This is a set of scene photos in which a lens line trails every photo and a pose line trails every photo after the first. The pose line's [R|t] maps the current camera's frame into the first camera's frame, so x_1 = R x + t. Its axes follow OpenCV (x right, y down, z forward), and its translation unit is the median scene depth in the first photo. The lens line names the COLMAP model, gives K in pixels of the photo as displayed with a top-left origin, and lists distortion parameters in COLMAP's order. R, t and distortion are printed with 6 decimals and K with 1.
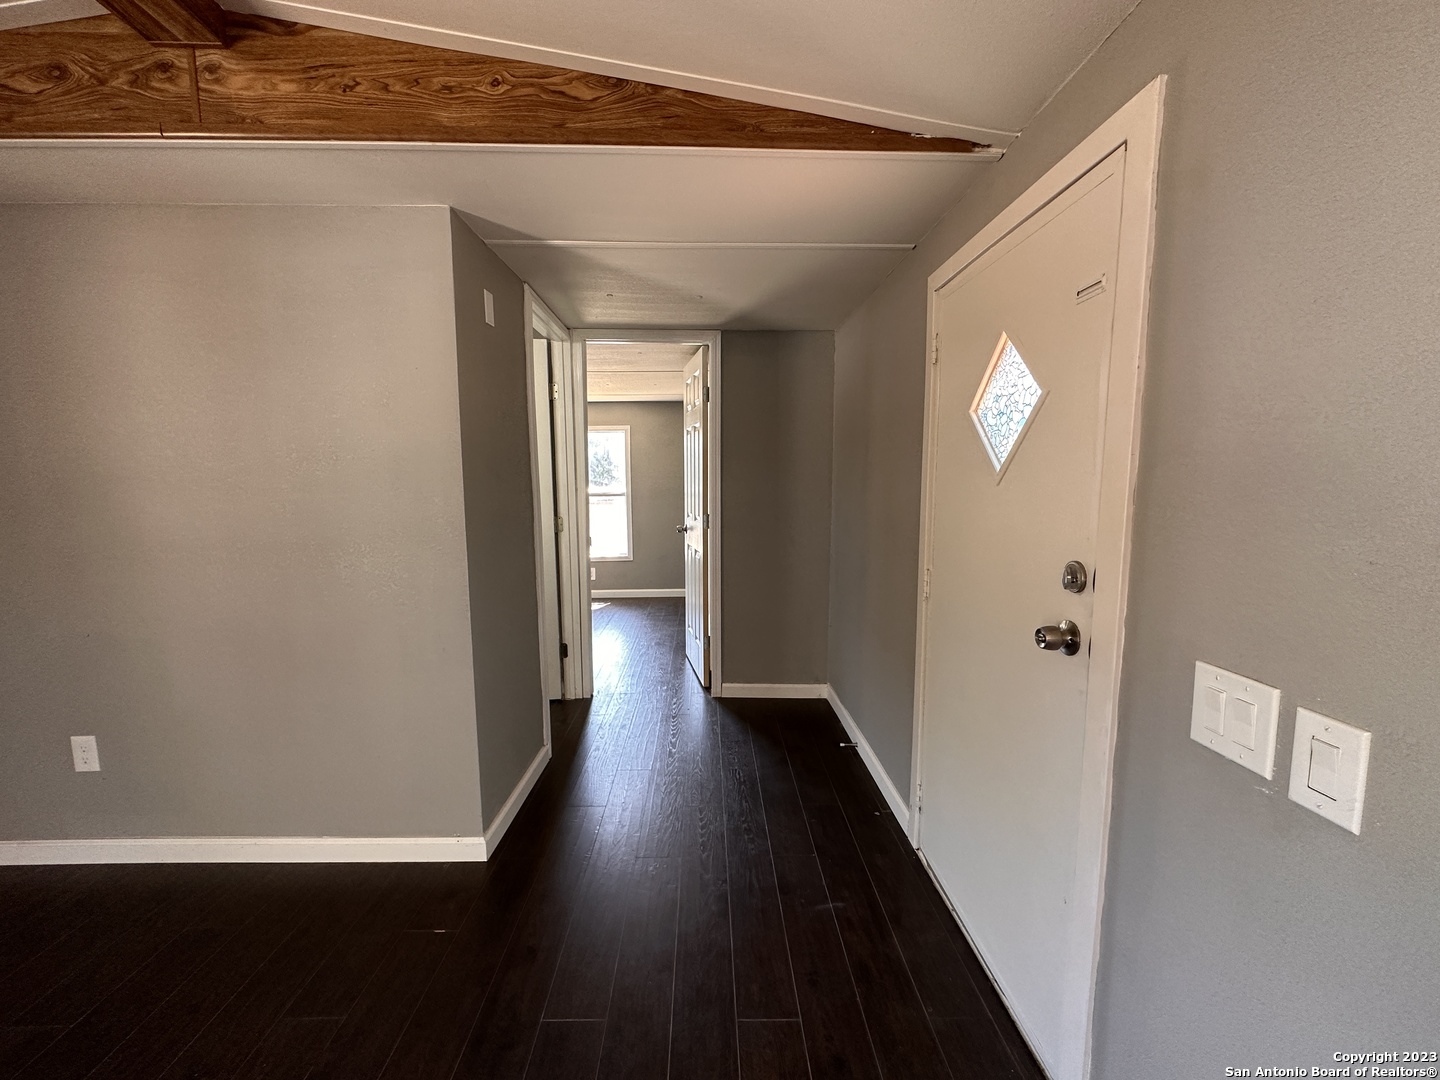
lens RADIAL K [[575.3, 0, 720.0], [0, 575.3, 540.0], [0, 0, 1]] dist [0.001507, 0.000158]
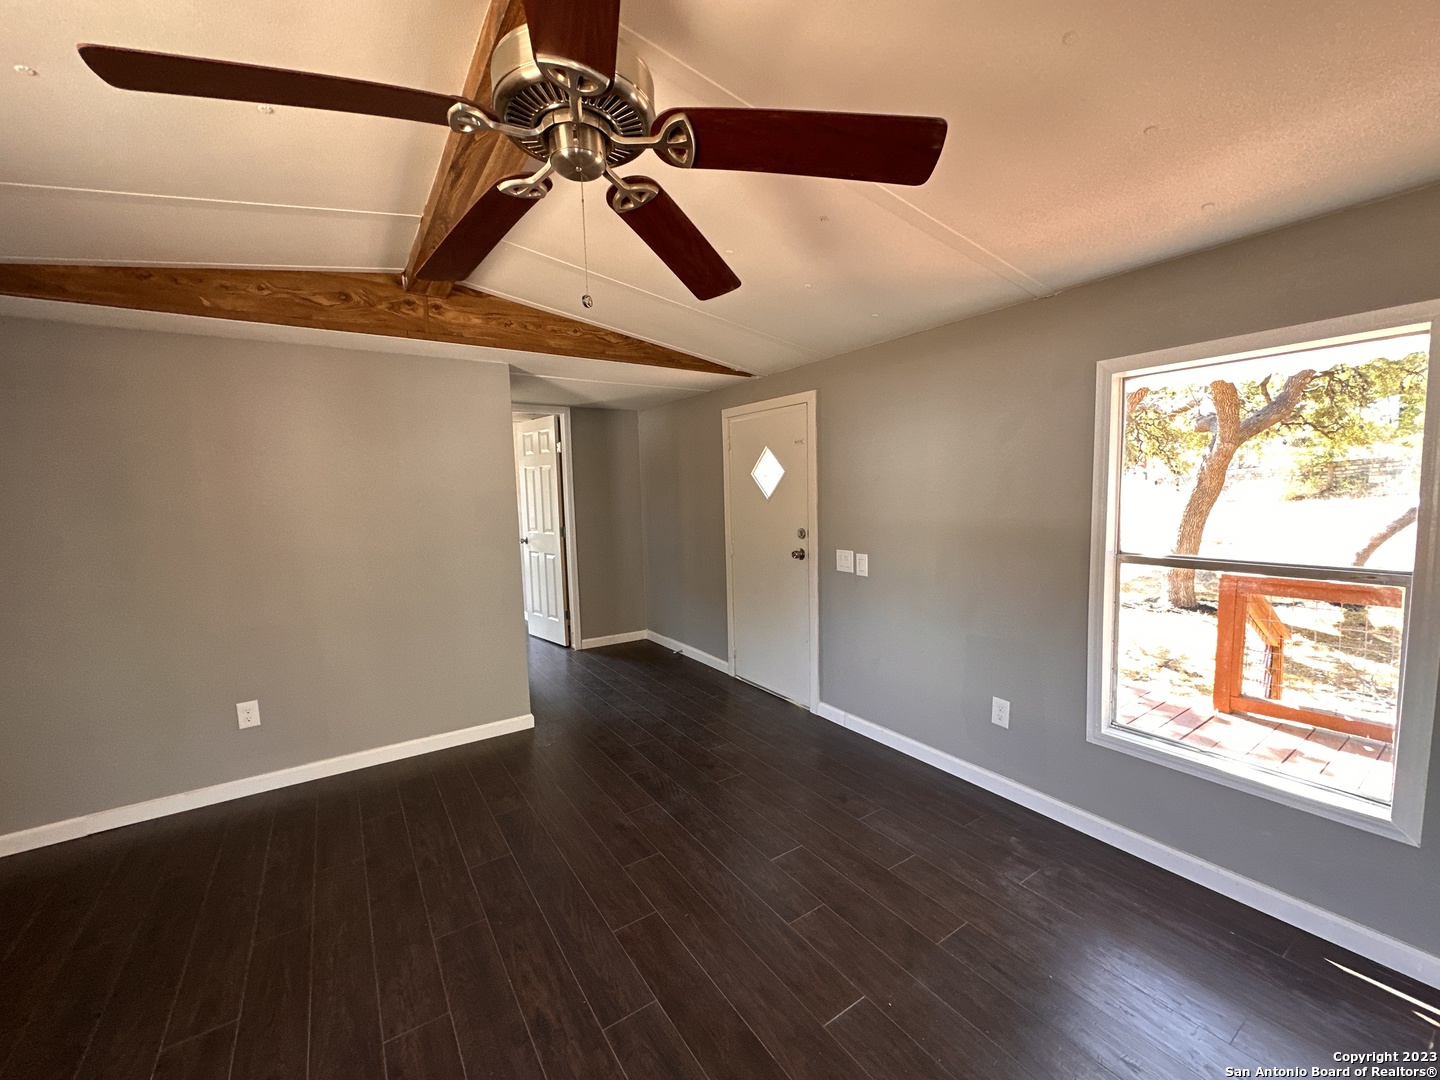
lens RADIAL K [[575.3, 0, 720.0], [0, 575.3, 540.0], [0, 0, 1]] dist [0.001507, 0.000158]
pose [[0.840561, -0.067926, 0.537442, -1.173915], [0.082054, 0.996625, -0.002372, 0.058760], [-0.535467, 0.046093, 0.843298, -1.134658]]
